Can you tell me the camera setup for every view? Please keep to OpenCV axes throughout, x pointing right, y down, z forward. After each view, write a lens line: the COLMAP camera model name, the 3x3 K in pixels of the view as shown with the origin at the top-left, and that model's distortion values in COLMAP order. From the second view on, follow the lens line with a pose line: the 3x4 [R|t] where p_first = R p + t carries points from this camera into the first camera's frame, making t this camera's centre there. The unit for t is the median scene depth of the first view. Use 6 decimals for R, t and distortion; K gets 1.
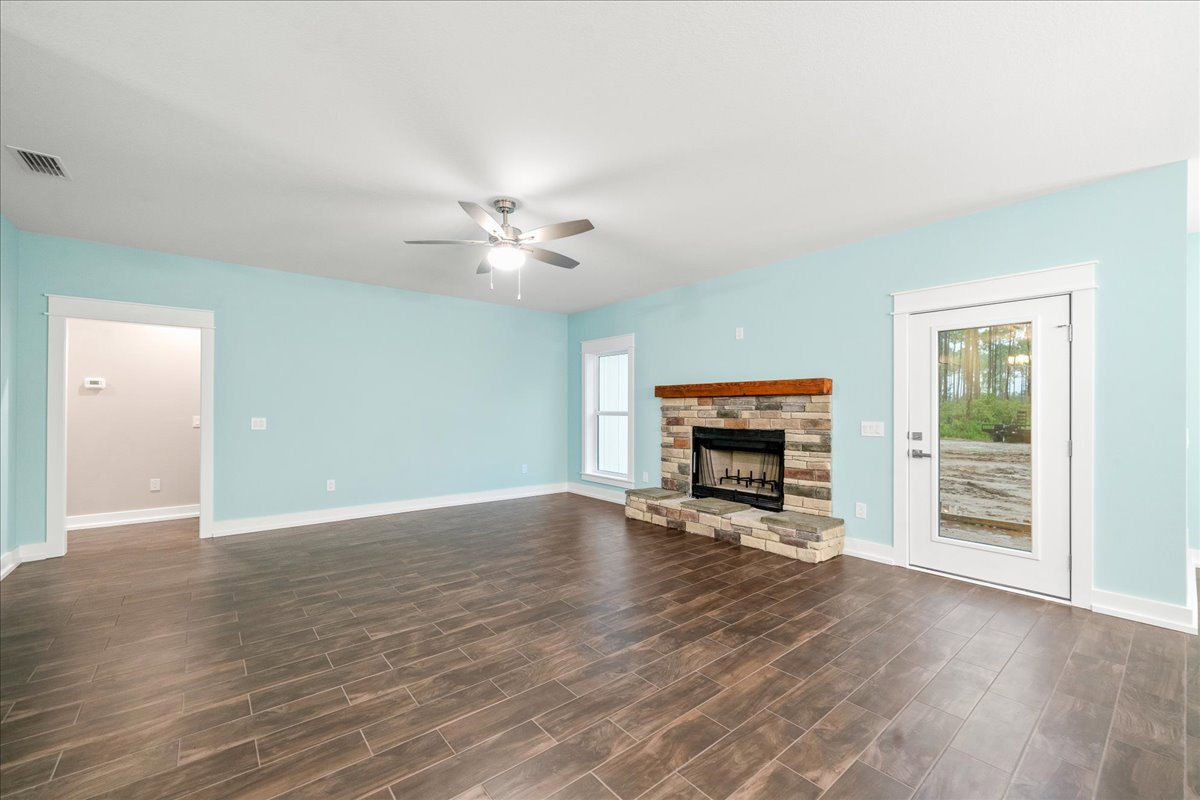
lens RADIAL K [[468.2, 0, 591.2], [0, 468.2, 407.8], [0, 0, 1]] dist [-0.003765, 0.001232]
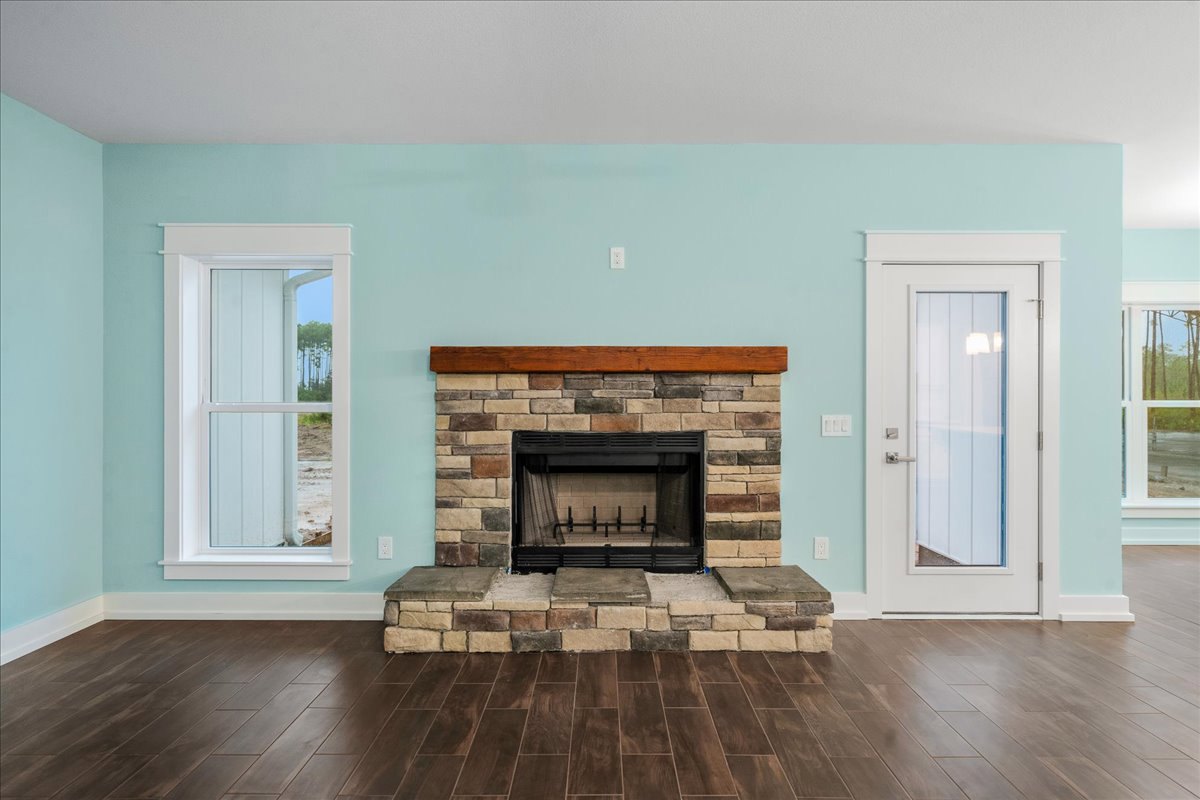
lens RADIAL K [[621.0, 0, 594.5], [0, 621.0, 402.0], [0, 0, 1]] dist [0.003000, 0.001773]
pose [[0.647858, -0.002013, 0.761759, -0.273706], [0.000309, 0.999997, 0.002380, 0.007965], [-0.761761, -0.001306, 0.647856, 0.595696]]
